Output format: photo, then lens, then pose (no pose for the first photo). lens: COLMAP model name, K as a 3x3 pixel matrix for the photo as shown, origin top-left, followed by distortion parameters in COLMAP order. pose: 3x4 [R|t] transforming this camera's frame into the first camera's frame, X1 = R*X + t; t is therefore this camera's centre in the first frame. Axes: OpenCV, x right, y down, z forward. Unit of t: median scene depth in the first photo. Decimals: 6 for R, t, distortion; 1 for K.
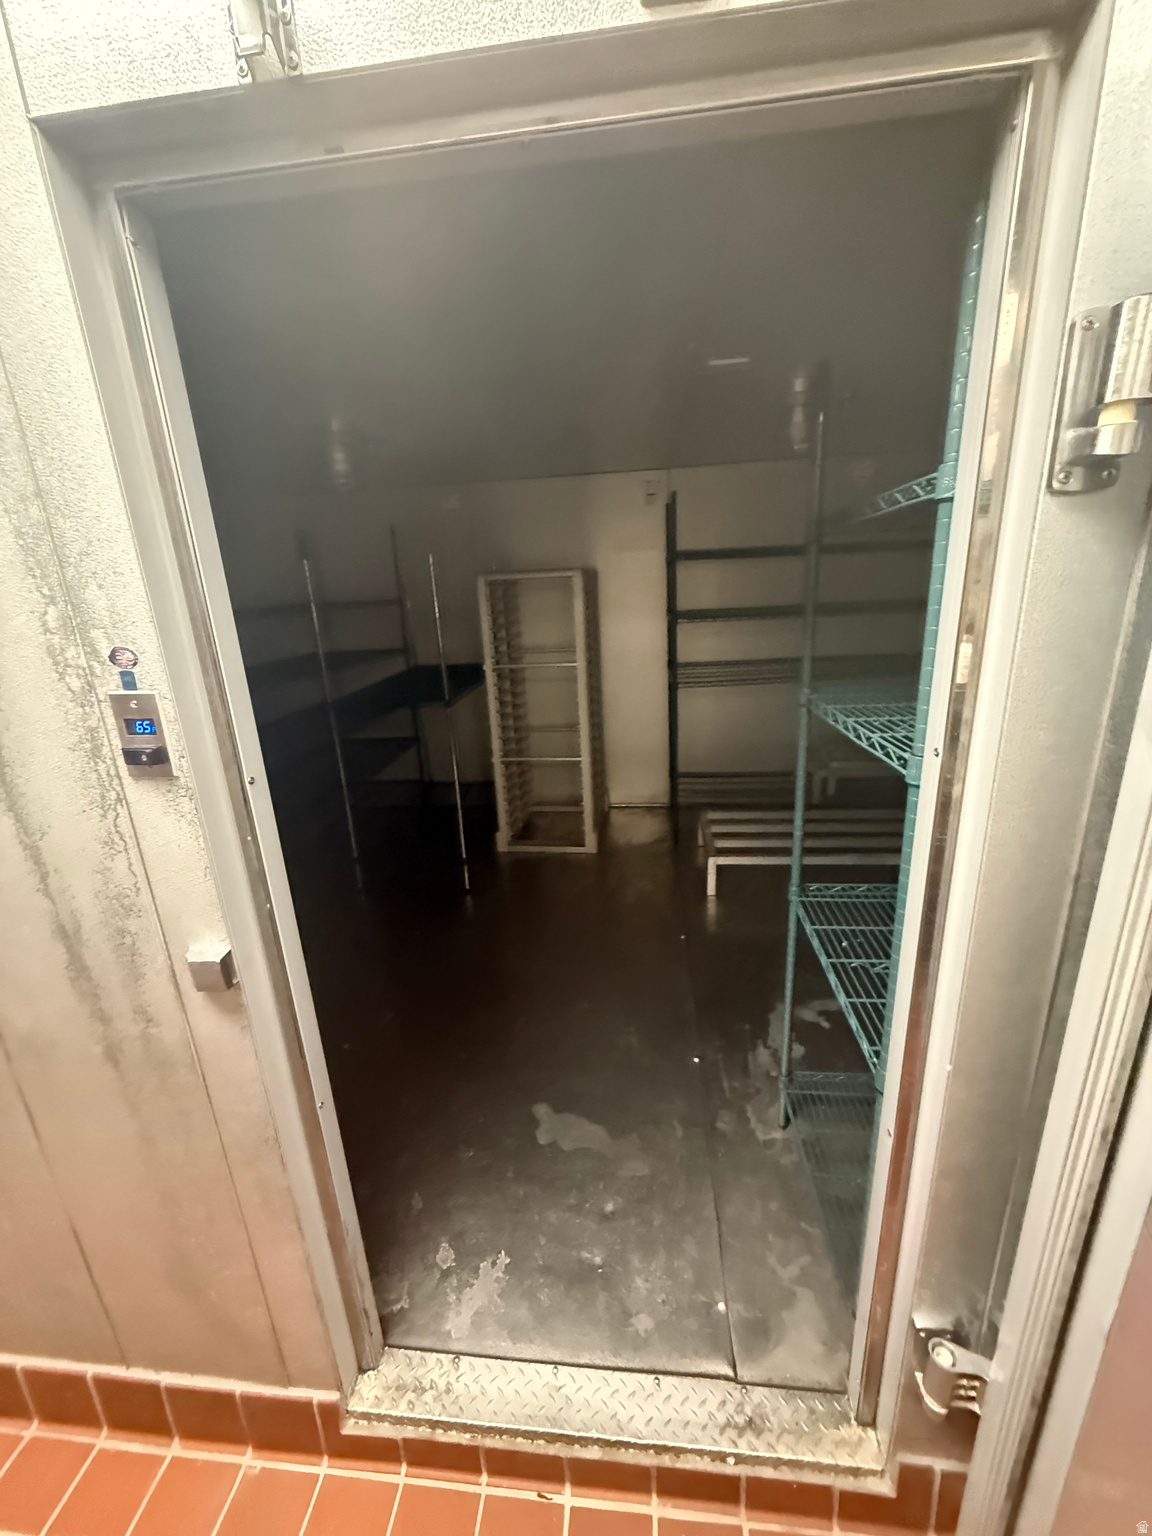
lens RADIAL K [[615.7, 0, 576.0], [0, 615.7, 768.0], [0, 0, 1]] dist [0.001971, 0.000676]
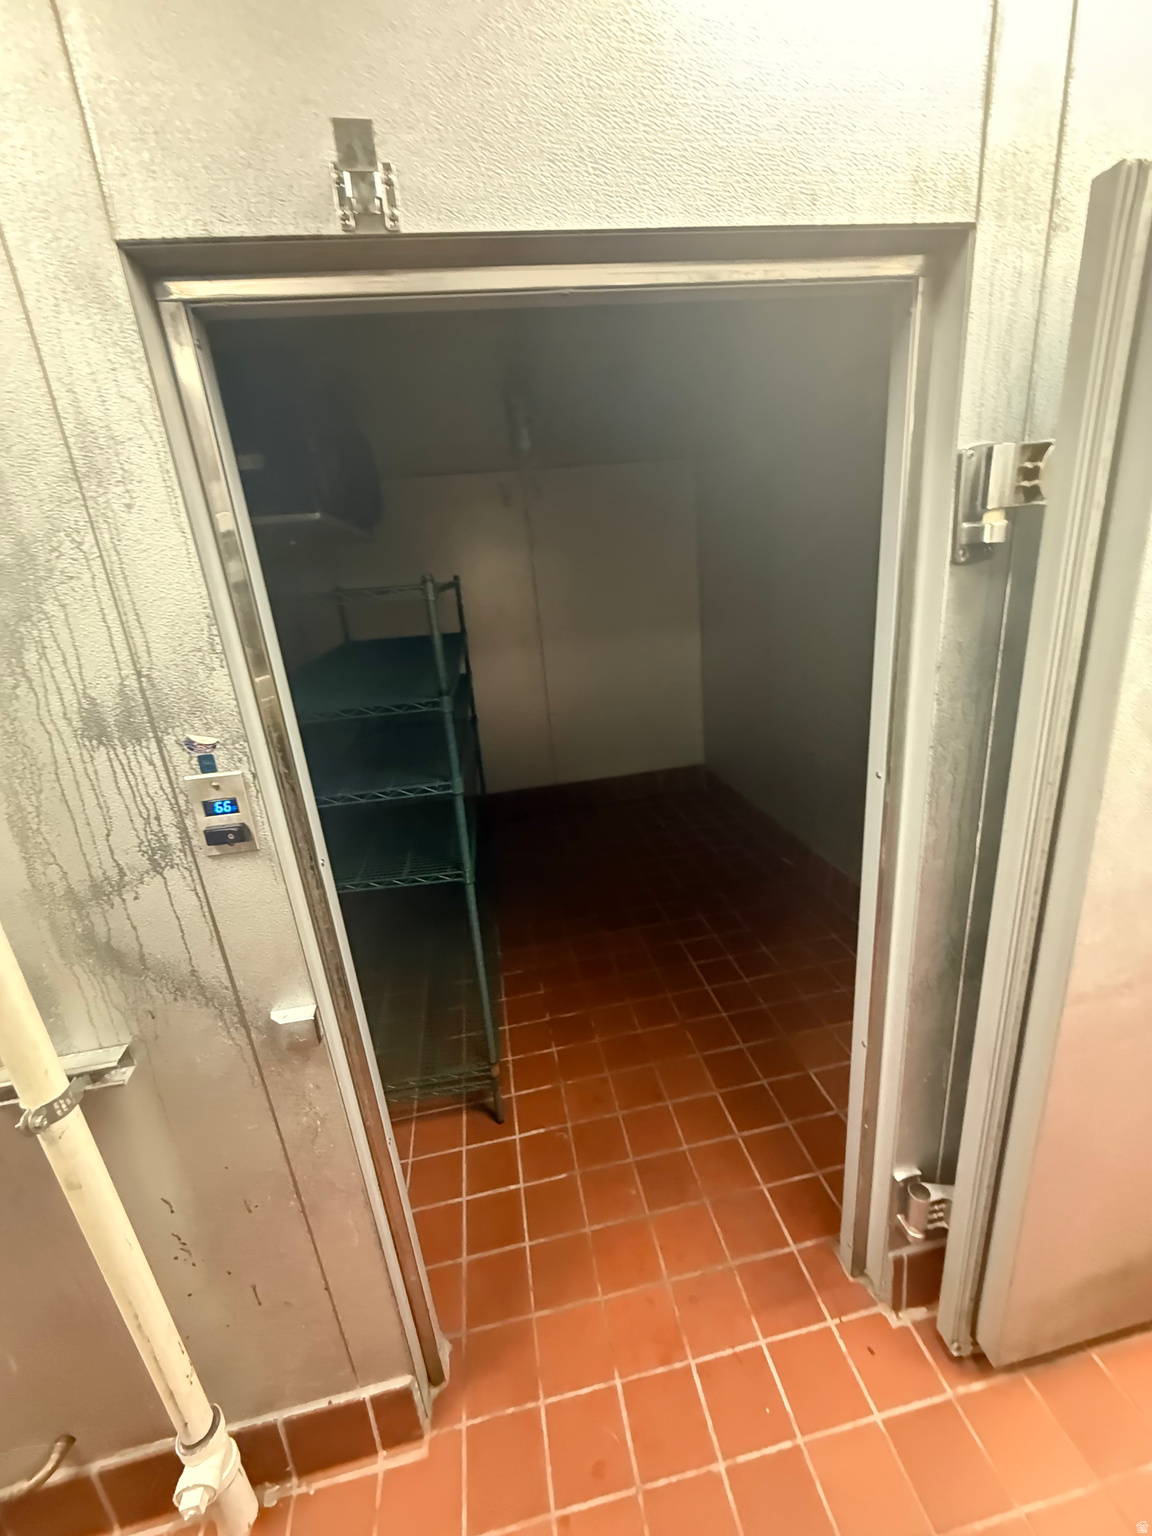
lens RADIAL K [[615.7, 0, 576.0], [0, 615.7, 768.0], [0, 0, 1]] dist [0.001971, 0.000676]
pose [[0.960956, -0.116809, 0.250835, -0.390819], [0.116704, 0.993048, 0.015349, -0.077888], [-0.250884, 0.014523, 0.967908, -0.131633]]
